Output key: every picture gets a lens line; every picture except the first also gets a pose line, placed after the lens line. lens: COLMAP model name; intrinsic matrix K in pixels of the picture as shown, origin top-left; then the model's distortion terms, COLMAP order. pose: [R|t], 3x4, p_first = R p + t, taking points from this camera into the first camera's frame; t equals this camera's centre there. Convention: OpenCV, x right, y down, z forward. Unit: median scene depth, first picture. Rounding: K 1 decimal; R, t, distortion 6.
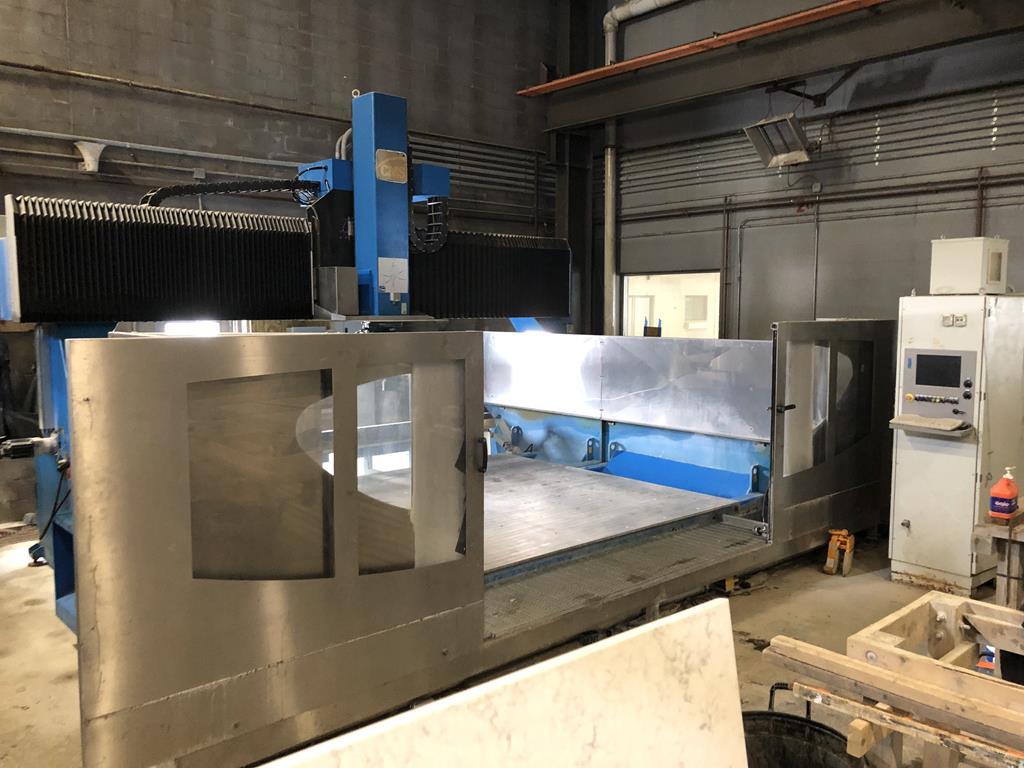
lens RADIAL K [[843.8, 0, 512.0], [0, 843.8, 384.0], [0, 0, 1]] dist [0.038903, -0.019636]
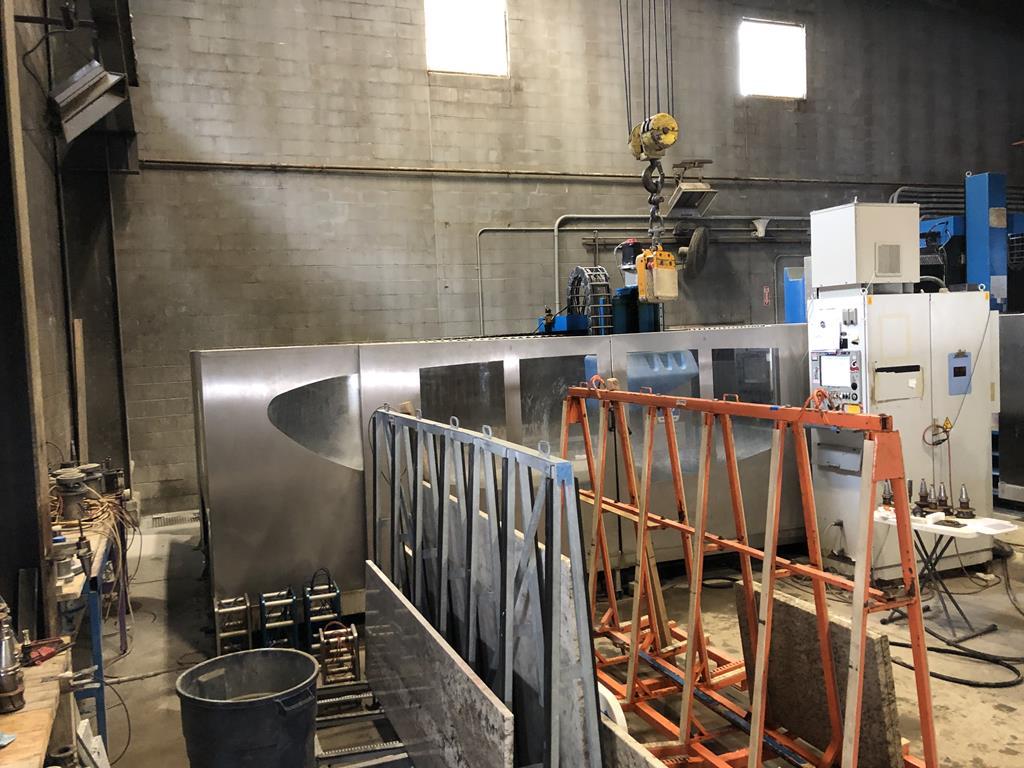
lens RADIAL K [[826.1, 0, 512.0], [0, 826.1, 384.0], [0, 0, 1]] dist [0.028768, 0.006546]
pose [[0.940924, -0.022803, -0.337849, -0.400743], [0.014337, 0.999518, -0.027532, 0.068165], [0.338314, 0.021062, 0.940798, -0.636676]]
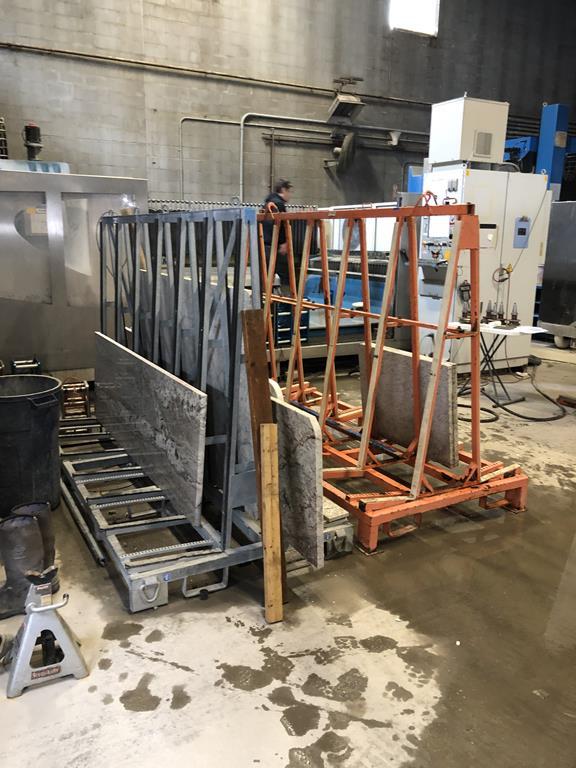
lens RADIAL K [[619.6, 0, 281.3], [0, 619.6, 371.5], [0, 0, 1]] dist [0.028768, 0.006546]
pose [[0.976115, 0.059375, -0.208984, -0.398753], [-0.032427, 0.990971, 0.130093, 0.123251], [0.214821, -0.120209, 0.969227, -0.658112]]
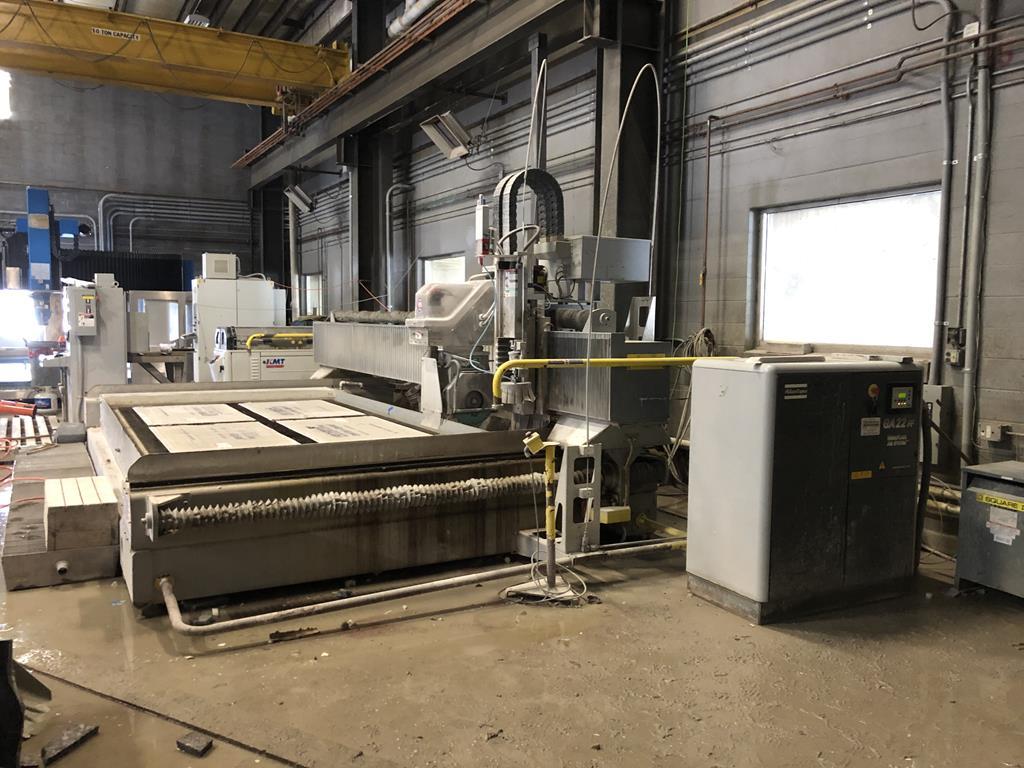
lens RADIAL K [[842.6, 0, 512.0], [0, 842.6, 384.0], [0, 0, 1]] dist [0.045185, -0.043156]
pose [[0.974321, 0.028911, -0.223298, 1.308892], [-0.031822, 0.999449, -0.009449, 0.121249], [0.222901, 0.016312, 0.974705, -0.724678]]
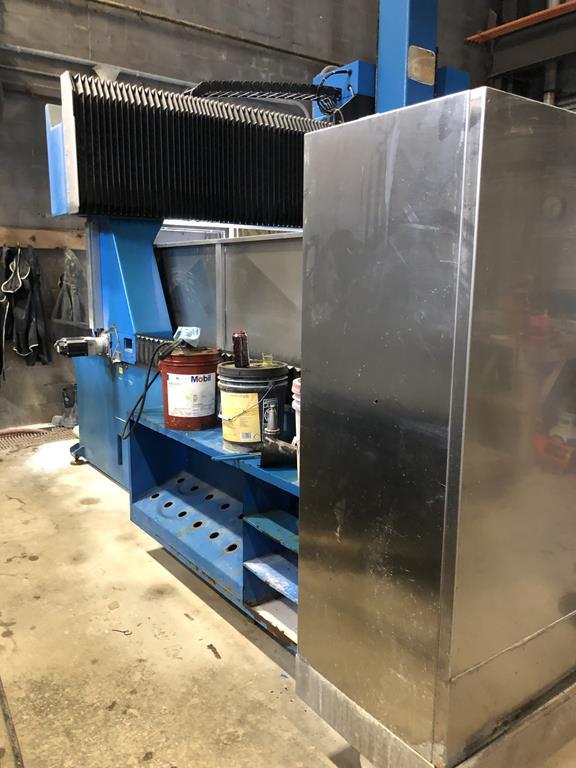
lens RADIAL K [[632.9, 0, 285.5], [0, 632.9, 375.0], [0, 0, 1]] dist [0.038903, -0.019636]
pose [[0.995147, 0.019453, -0.096459, -0.186076], [-0.013293, 0.997855, 0.064104, 0.040755], [0.097499, -0.062510, 0.993271, 0.207475]]
